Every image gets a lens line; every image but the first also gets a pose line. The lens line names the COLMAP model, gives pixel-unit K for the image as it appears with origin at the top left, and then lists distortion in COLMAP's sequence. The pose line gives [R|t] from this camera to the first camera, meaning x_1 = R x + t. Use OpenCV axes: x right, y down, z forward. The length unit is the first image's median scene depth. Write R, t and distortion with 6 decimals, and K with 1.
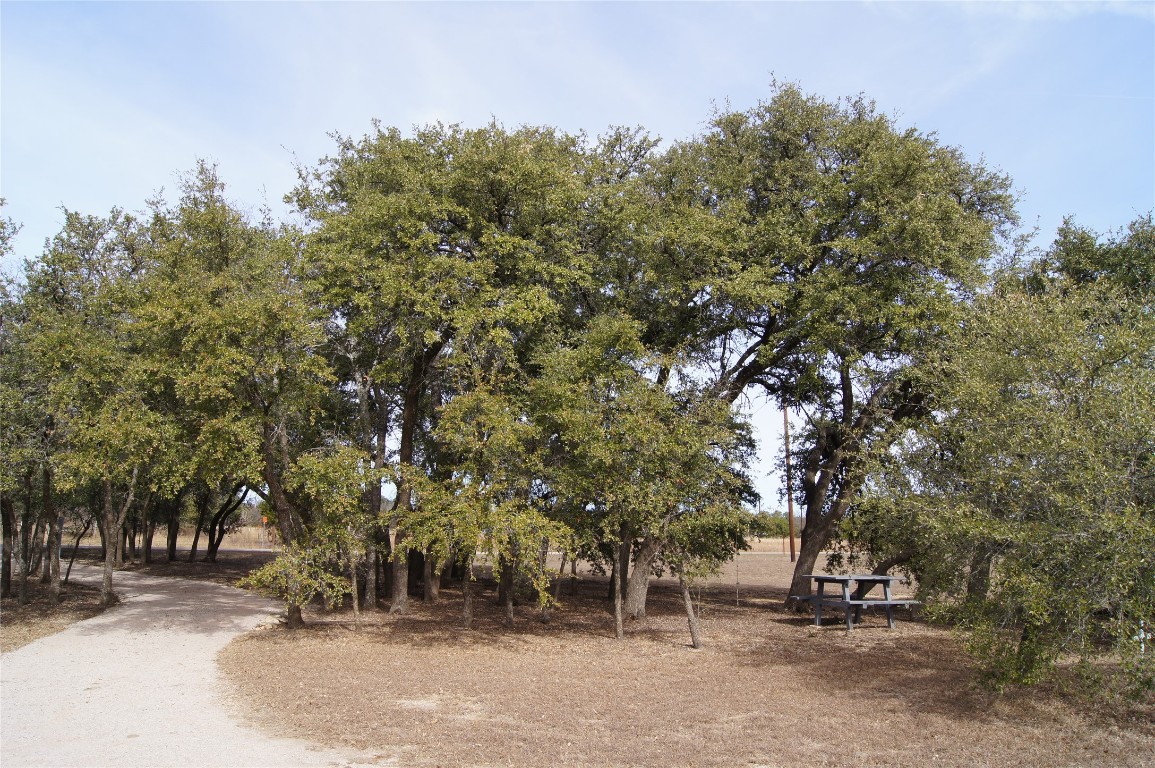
lens RADIAL K [[904.9, 0, 577.5], [0, 904.9, 384.0], [0, 0, 1]] dist [-0.082076, 0.008535]
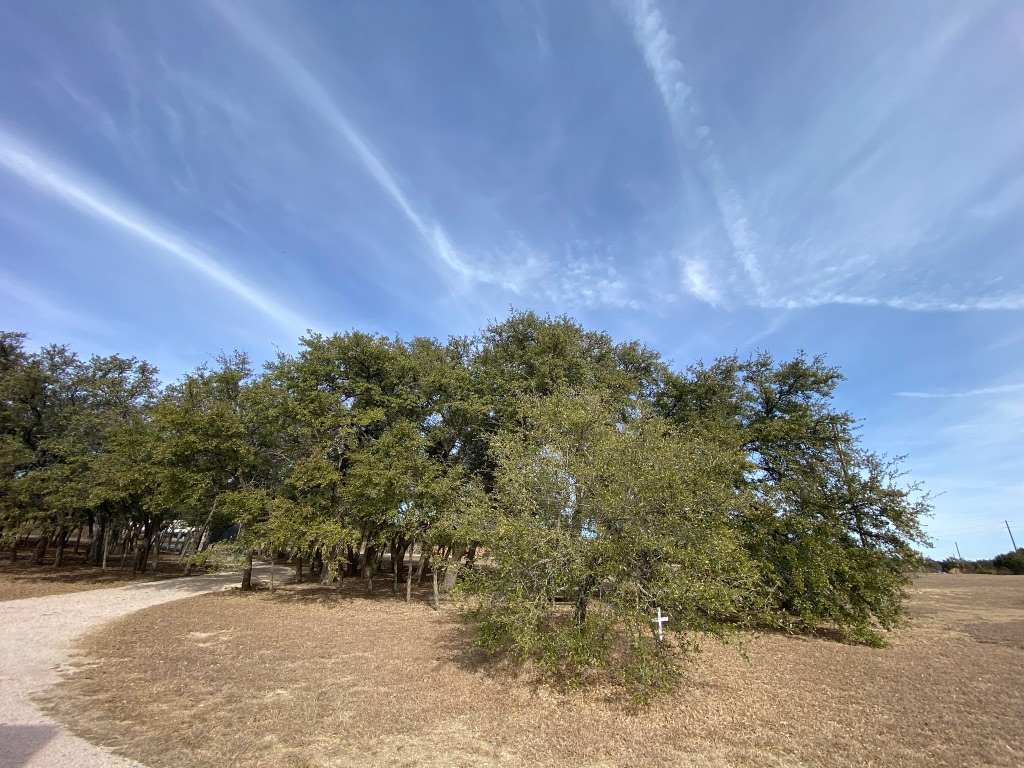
lens RADIAL K [[417.6, 0, 505.1], [0, 417.6, 384.2], [0, 0, 1]] dist [0.001701, -0.012838]
pose [[0.992948, -0.019602, -0.116922, 0.331876], [-0.005136, 0.978197, -0.207615, 0.029304], [0.118443, 0.206752, 0.971198, 0.126722]]
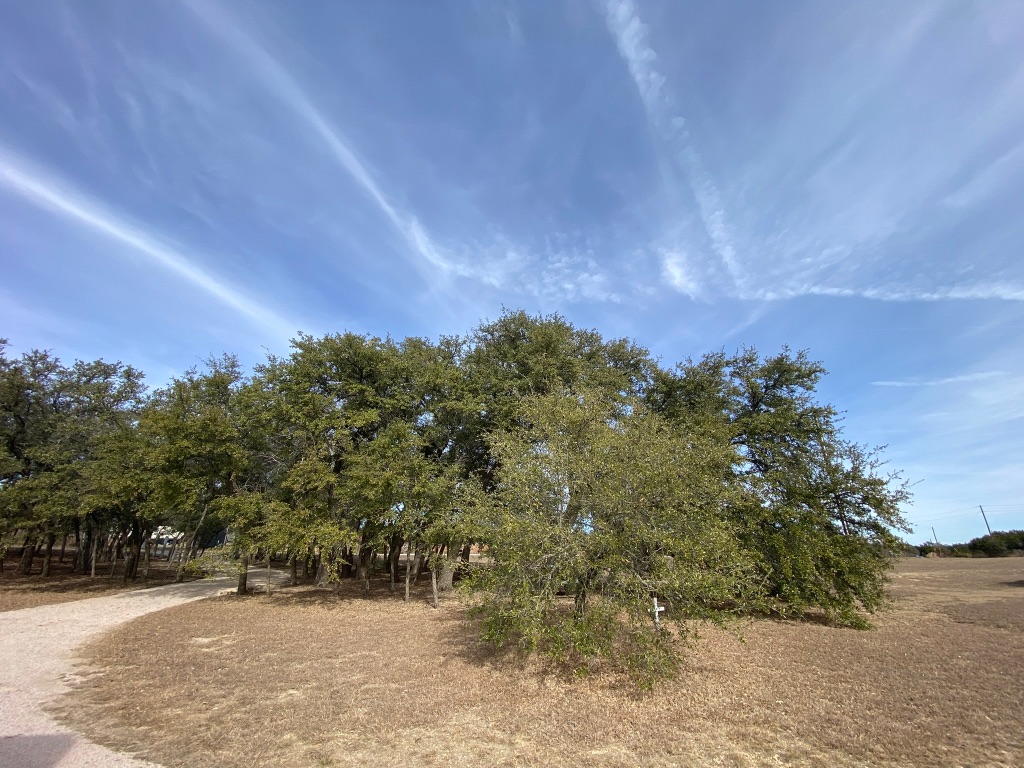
lens RADIAL K [[417.6, 0, 505.1], [0, 417.6, 384.2], [0, 0, 1]] dist [0.001701, -0.012838]
pose [[0.995628, -0.035870, -0.086246, 0.319664], [0.017936, 0.979560, -0.200349, 0.027132], [0.091670, 0.197927, 0.975921, 0.114469]]
